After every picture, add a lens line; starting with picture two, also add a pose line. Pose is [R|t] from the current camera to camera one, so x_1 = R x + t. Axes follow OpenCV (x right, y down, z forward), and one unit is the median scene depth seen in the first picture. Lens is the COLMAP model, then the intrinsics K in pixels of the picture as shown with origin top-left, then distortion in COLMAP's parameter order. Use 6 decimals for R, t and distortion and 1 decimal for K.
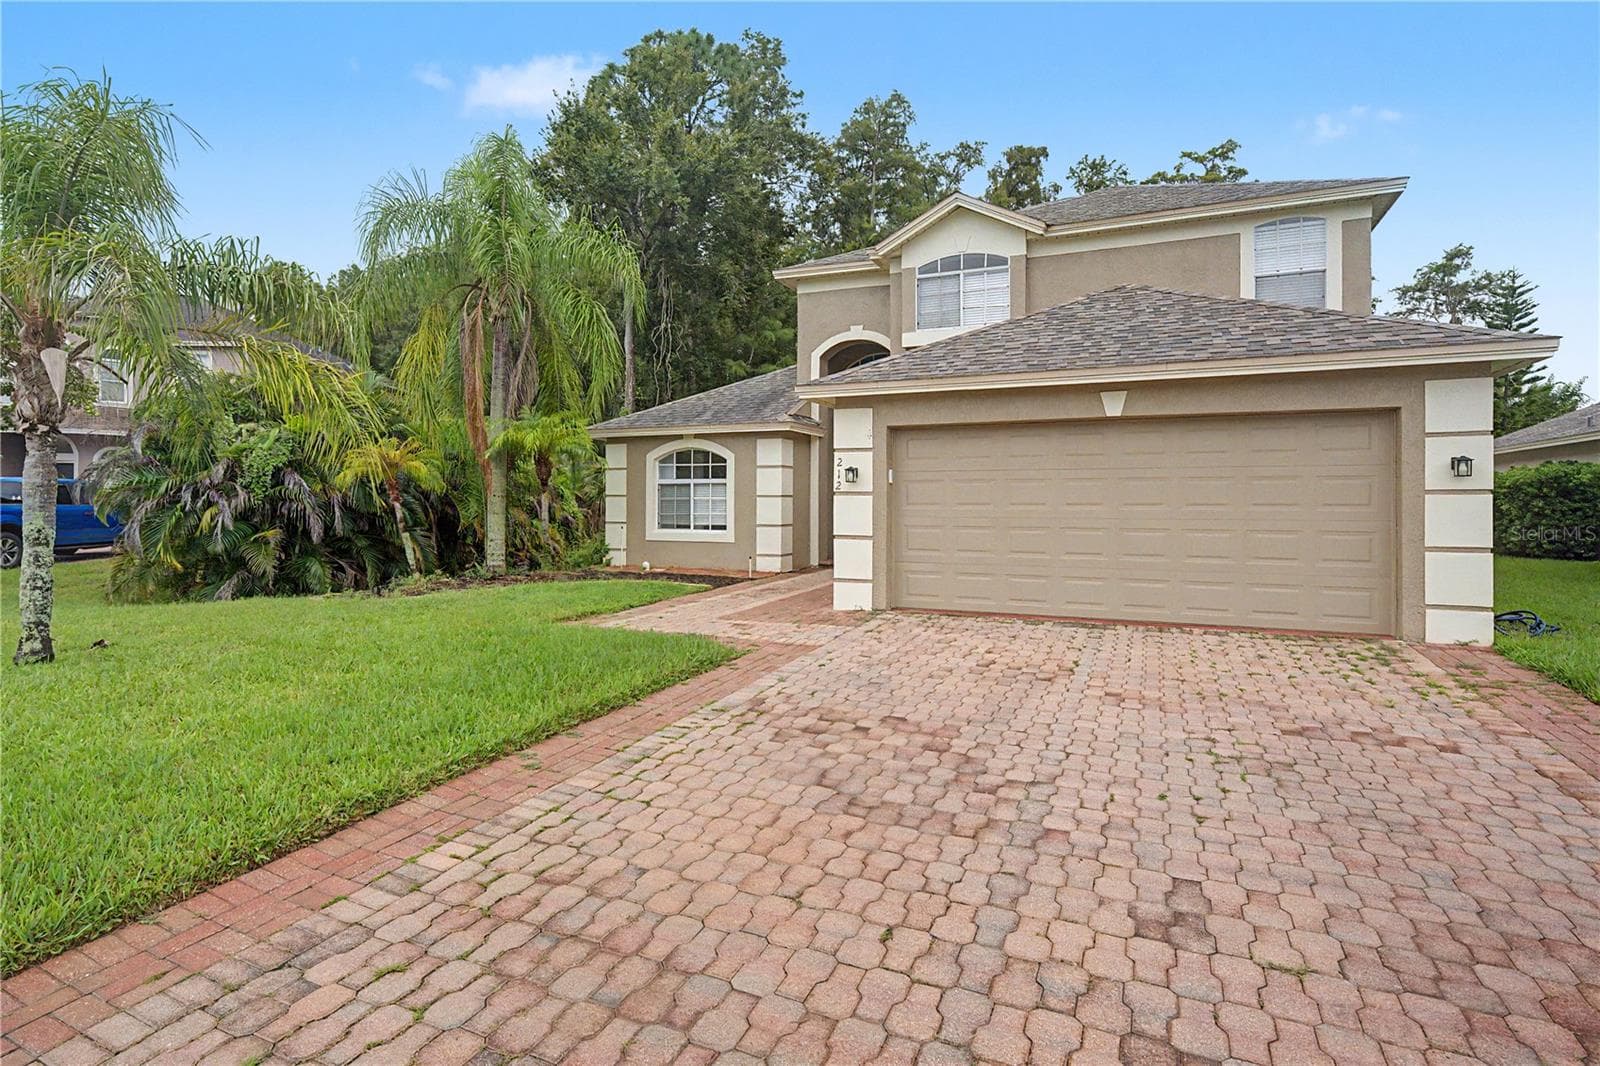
lens RADIAL K [[799.3, 0, 799.9], [0, 799.3, 498.3], [0, 0, 1]] dist [-0.001077, 0.000625]
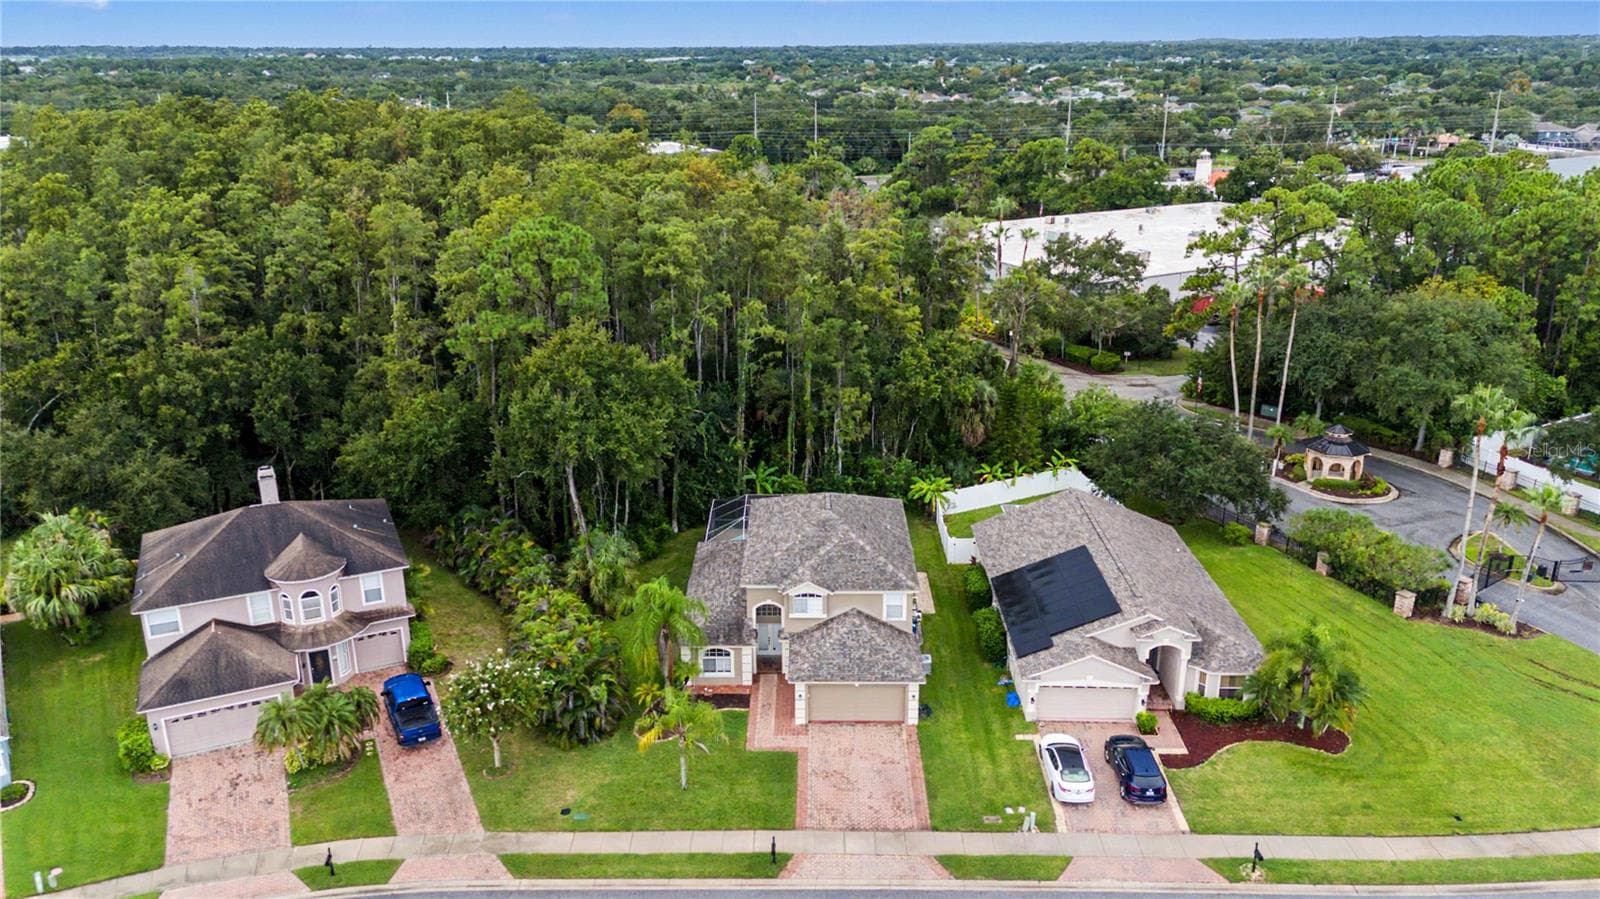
lens RADIAL K [[1172.2, 0, 803.1], [0, 1172.2, 446.3], [0, 0, 1]] dist [0.087369, -0.090729]
pose [[0.918307, -0.131926, 0.373239, -2.068922], [0.003287, 0.945345, 0.326056, -3.307590], [-0.395855, -0.298192, 0.868551, -4.030793]]
